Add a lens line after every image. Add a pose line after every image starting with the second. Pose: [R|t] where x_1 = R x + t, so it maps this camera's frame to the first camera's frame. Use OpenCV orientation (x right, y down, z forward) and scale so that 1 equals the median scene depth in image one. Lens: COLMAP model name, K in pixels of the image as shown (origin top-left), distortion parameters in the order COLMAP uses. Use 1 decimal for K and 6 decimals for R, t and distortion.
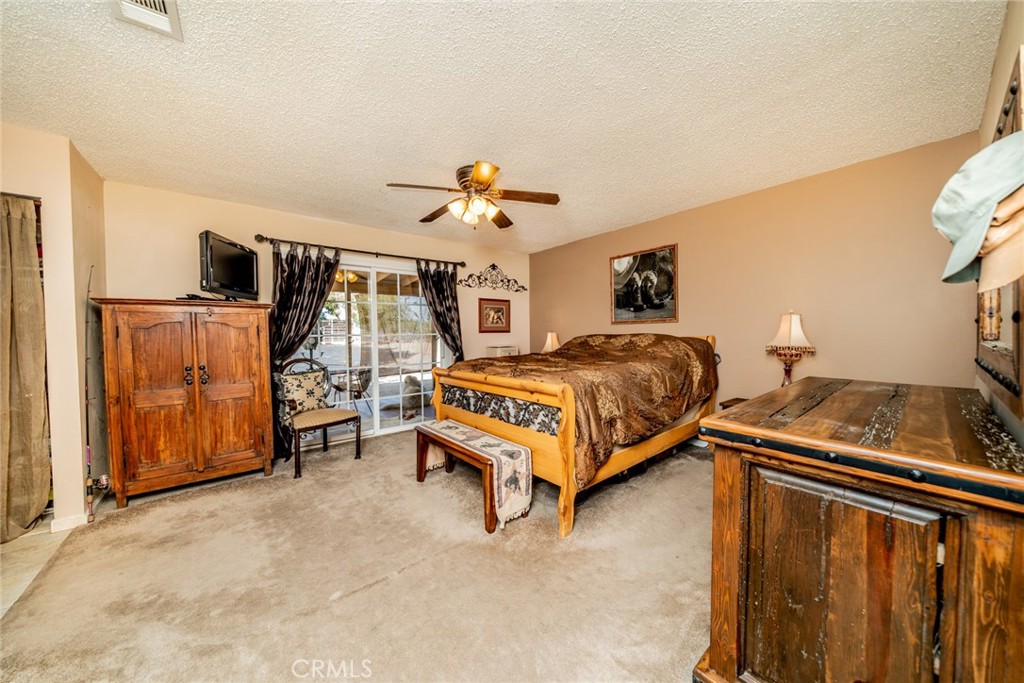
lens RADIAL K [[349.9, 0, 513.0], [0, 349.9, 346.6], [0, 0, 1]] dist [-0.009295, 0.001191]
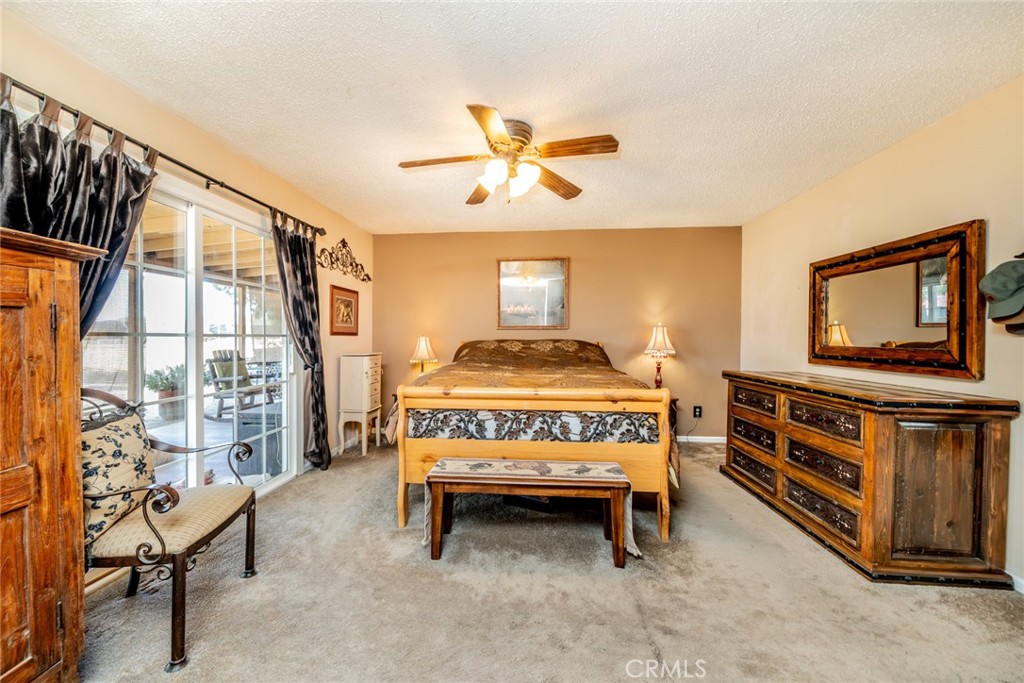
lens RADIAL K [[385.9, 0, 513.9], [0, 385.9, 342.9], [0, 0, 1]] dist [-0.002924, -0.000423]
pose [[0.694858, 0.008089, 0.719101, -0.699611], [0.013035, 0.999631, -0.023839, -0.002399], [-0.719029, 0.025938, 0.694496, 0.386552]]
